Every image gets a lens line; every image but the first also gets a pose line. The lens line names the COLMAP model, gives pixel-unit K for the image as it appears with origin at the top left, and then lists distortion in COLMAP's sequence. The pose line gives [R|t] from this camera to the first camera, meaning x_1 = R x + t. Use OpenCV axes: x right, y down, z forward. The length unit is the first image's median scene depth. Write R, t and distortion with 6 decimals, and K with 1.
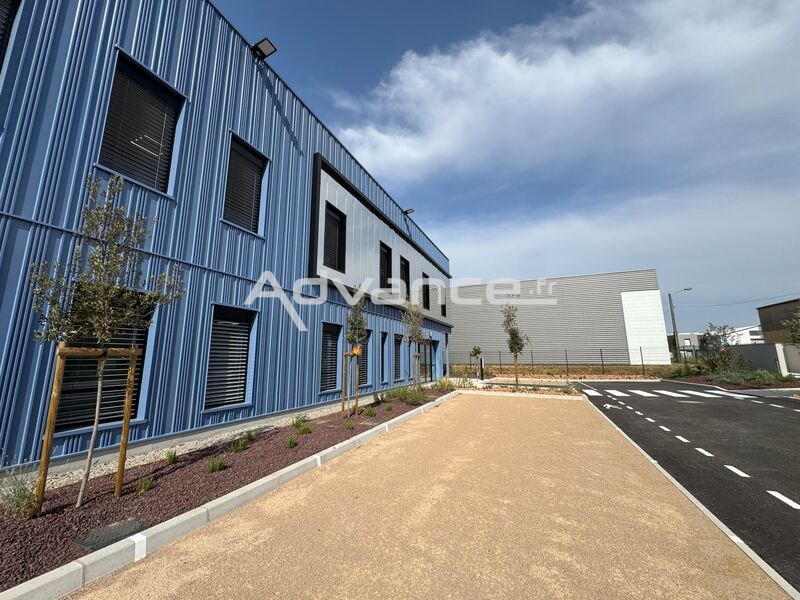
lens RADIAL K [[318.6, 0, 401.6], [0, 318.6, 291.5], [0, 0, 1]] dist [0.011661, 0.000303]
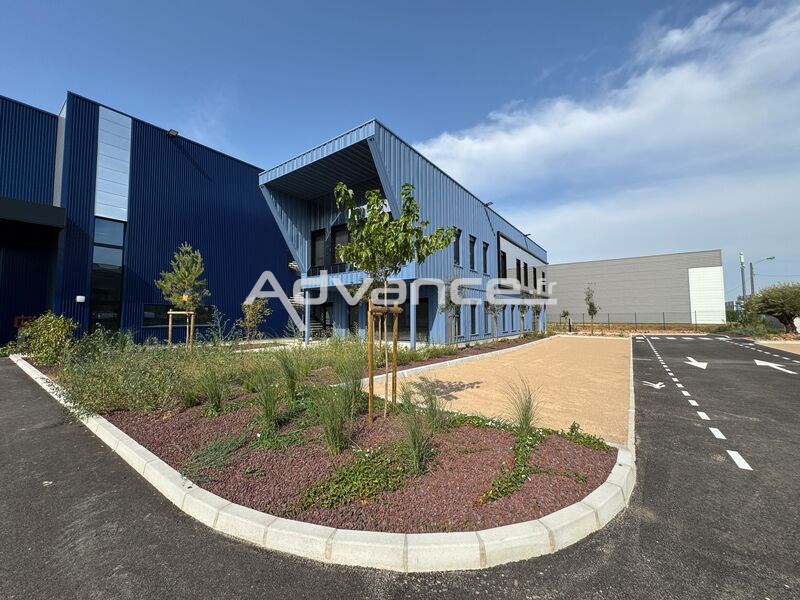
lens RADIAL K [[318.6, 0, 401.6], [0, 318.6, 291.5], [0, 0, 1]] dist [0.011661, 0.000303]
pose [[0.976802, -0.008590, -0.213970, -0.188065], [0.035651, 0.991774, 0.122938, -0.123854], [0.211154, -0.127714, 0.969073, -0.588563]]
